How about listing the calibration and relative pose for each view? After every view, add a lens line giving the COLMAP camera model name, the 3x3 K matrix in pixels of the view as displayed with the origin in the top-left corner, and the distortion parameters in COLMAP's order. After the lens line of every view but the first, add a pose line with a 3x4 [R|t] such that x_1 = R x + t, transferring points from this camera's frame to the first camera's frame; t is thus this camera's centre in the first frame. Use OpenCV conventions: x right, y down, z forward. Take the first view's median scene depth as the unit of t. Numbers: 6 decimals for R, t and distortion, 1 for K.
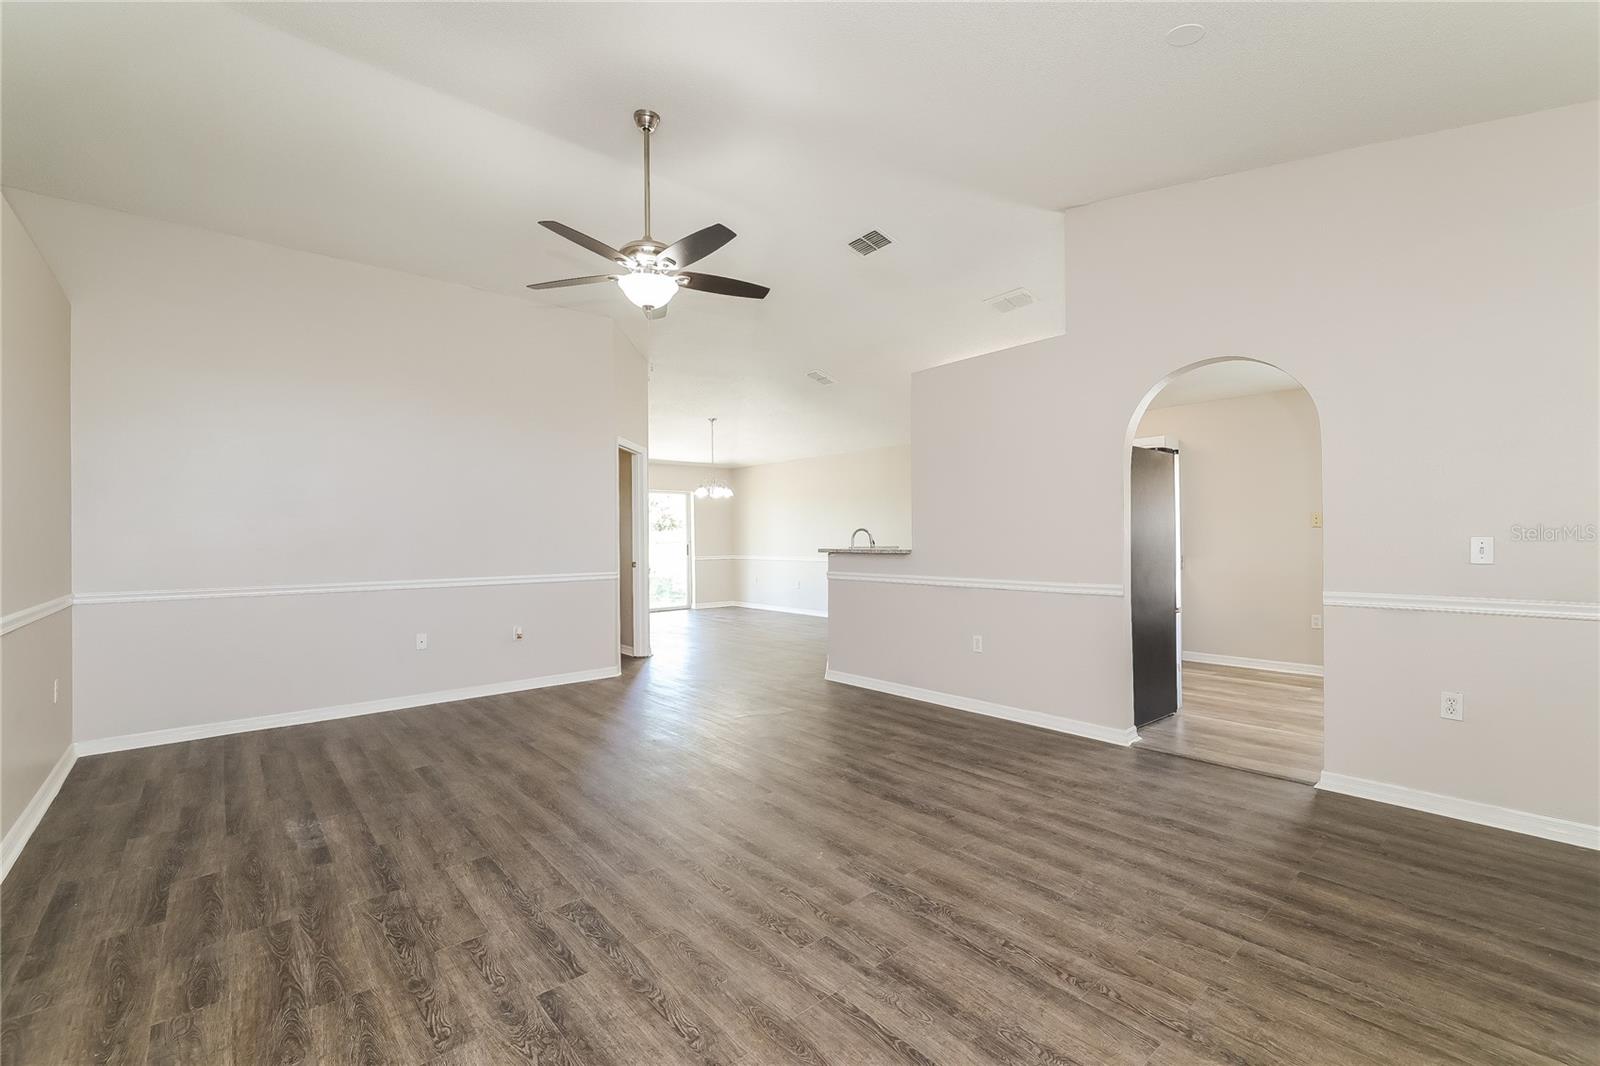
lens RADIAL K [[680.4, 0, 794.2], [0, 680.4, 536.3], [0, 0, 1]] dist [-0.001237, -0.000047]
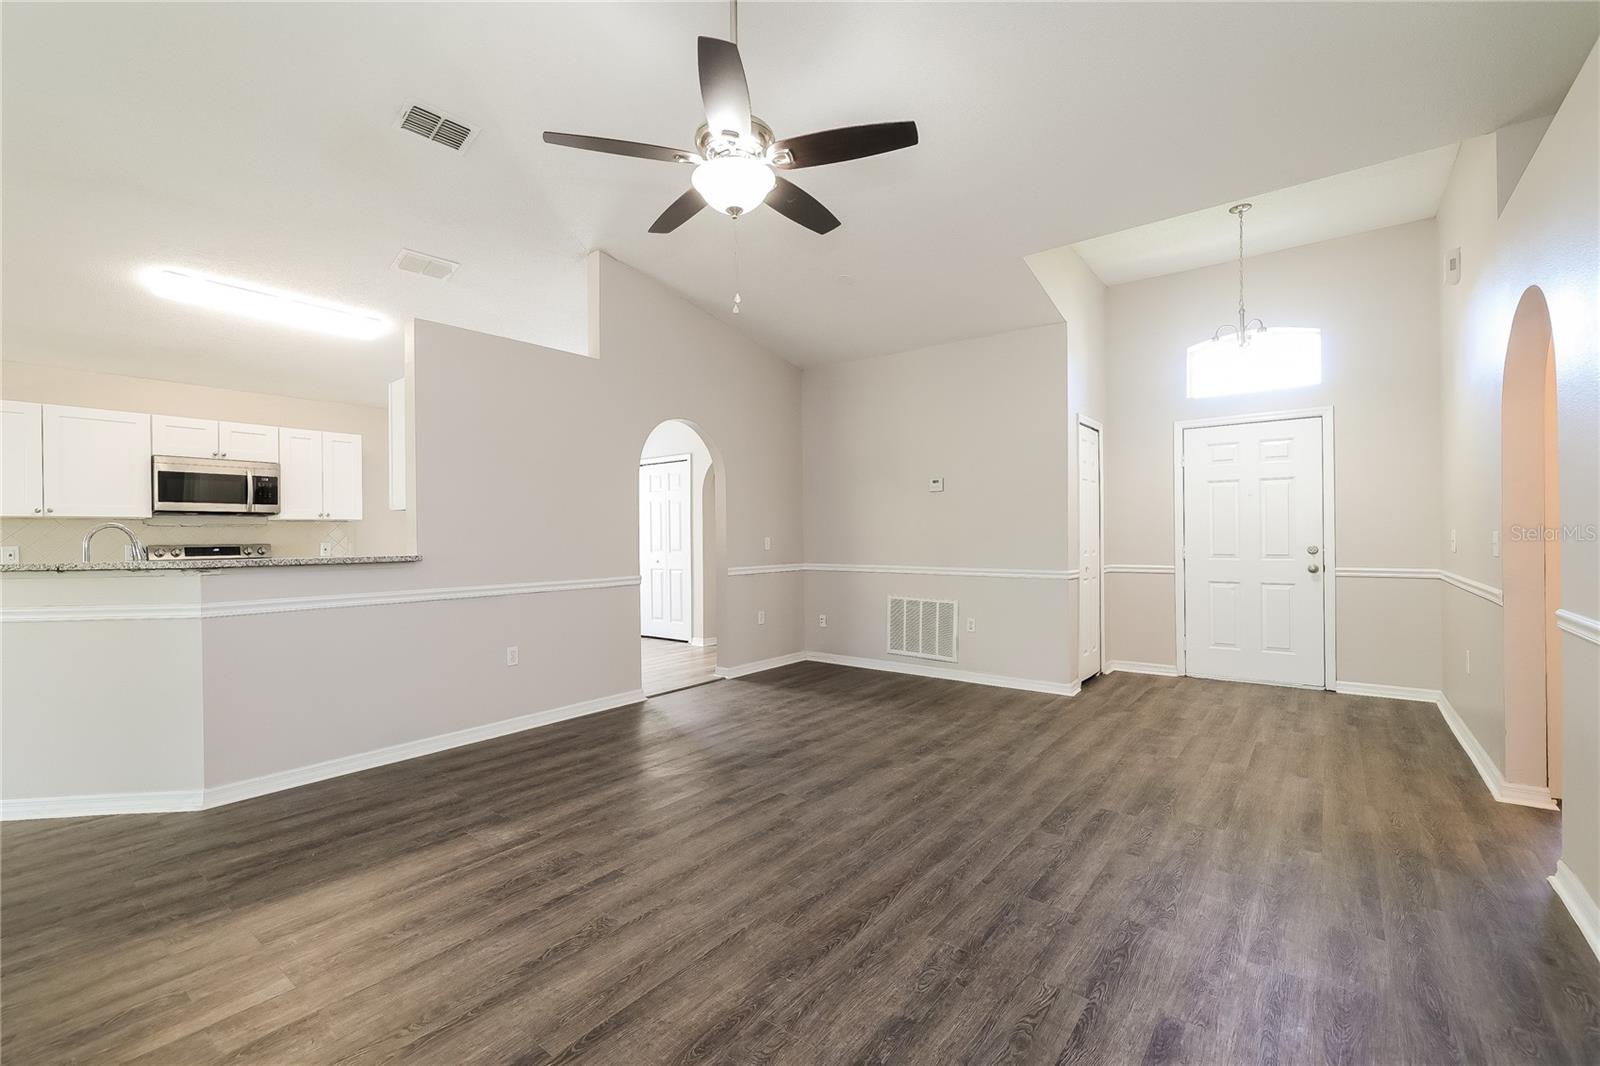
lens RADIAL K [[680.4, 0, 794.2], [0, 680.4, 536.3], [0, 0, 1]] dist [-0.001237, -0.000047]
pose [[-0.195651, 0.008843, 0.980634, -1.268737], [0.008295, 0.999938, -0.007363, 0.015522], [-0.980639, 0.006694, -0.195712, 1.482625]]
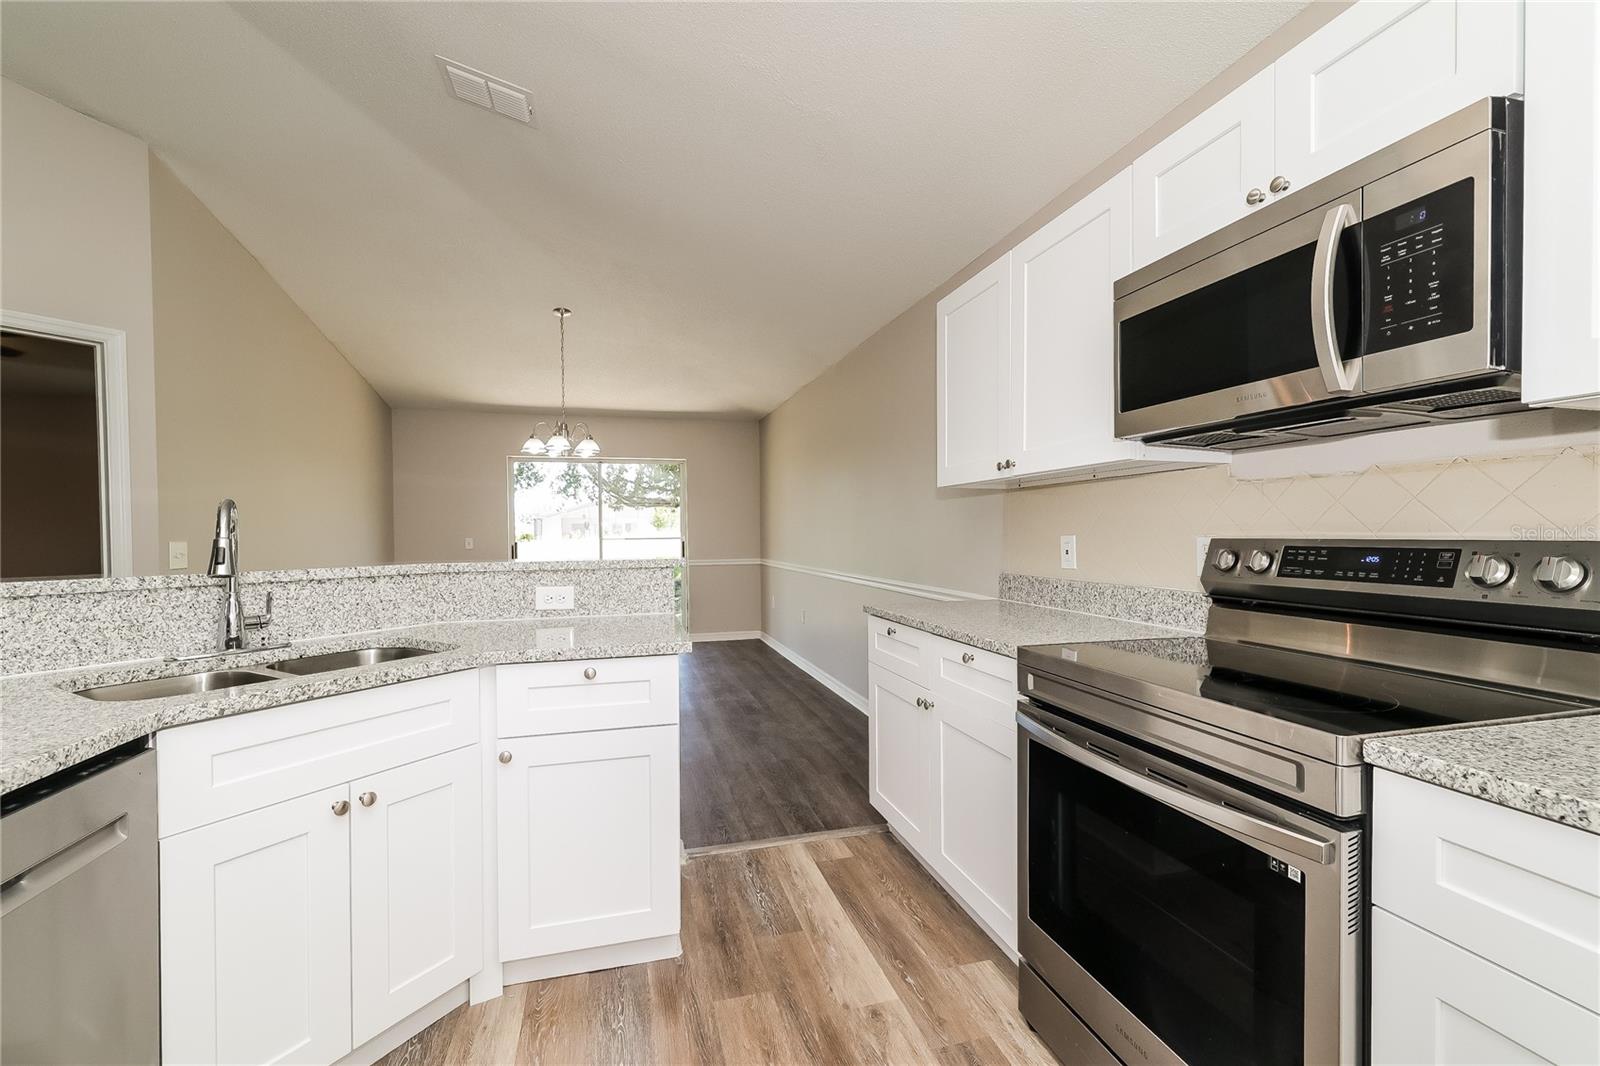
lens RADIAL K [[672.9, 0, 792.0], [0, 672.9, 544.6], [0, 0, 1]] dist [0.000372, 0.000061]
pose [[0.902827, 0.008595, -0.429919, 1.014966], [0.001748, 0.999719, 0.023656, -0.001895], [0.430001, -0.022109, 0.902558, 2.150869]]
